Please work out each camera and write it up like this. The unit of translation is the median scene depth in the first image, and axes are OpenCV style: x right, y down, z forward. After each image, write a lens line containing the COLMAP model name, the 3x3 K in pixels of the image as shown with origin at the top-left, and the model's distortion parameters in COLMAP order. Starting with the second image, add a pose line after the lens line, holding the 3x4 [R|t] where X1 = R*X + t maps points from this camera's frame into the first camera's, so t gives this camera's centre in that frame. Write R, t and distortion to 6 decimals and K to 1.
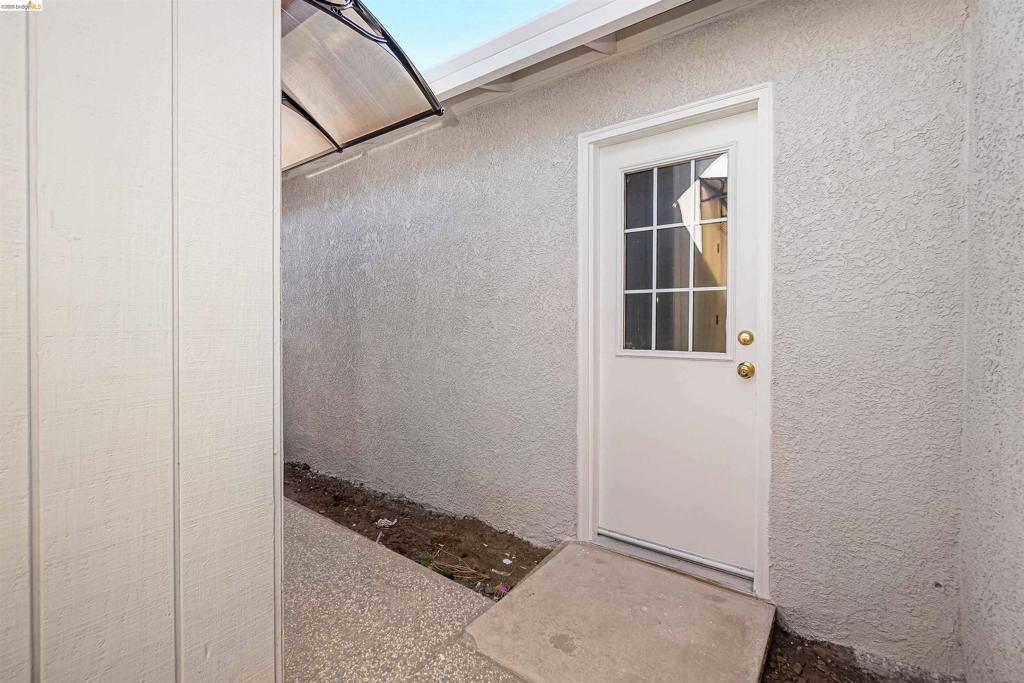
lens RADIAL K [[445.1, 0, 507.9], [0, 445.1, 329.9], [0, 0, 1]] dist [-0.001468, -0.000428]
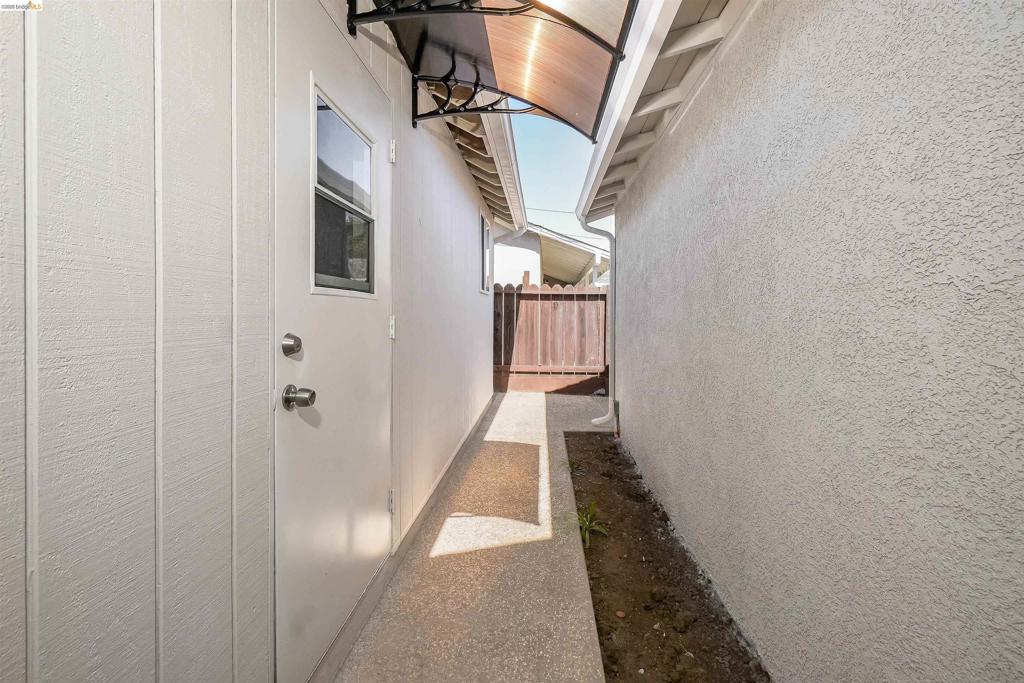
lens RADIAL K [[481.4, 0, 515.6], [0, 481.4, 323.0], [0, 0, 1]] dist [-0.001859, -0.000153]
pose [[0.606732, 0.004677, -0.794893, 0.063550], [-0.006674, 0.999977, 0.000790, -0.031285], [0.794878, 0.004826, 0.606750, 0.435663]]
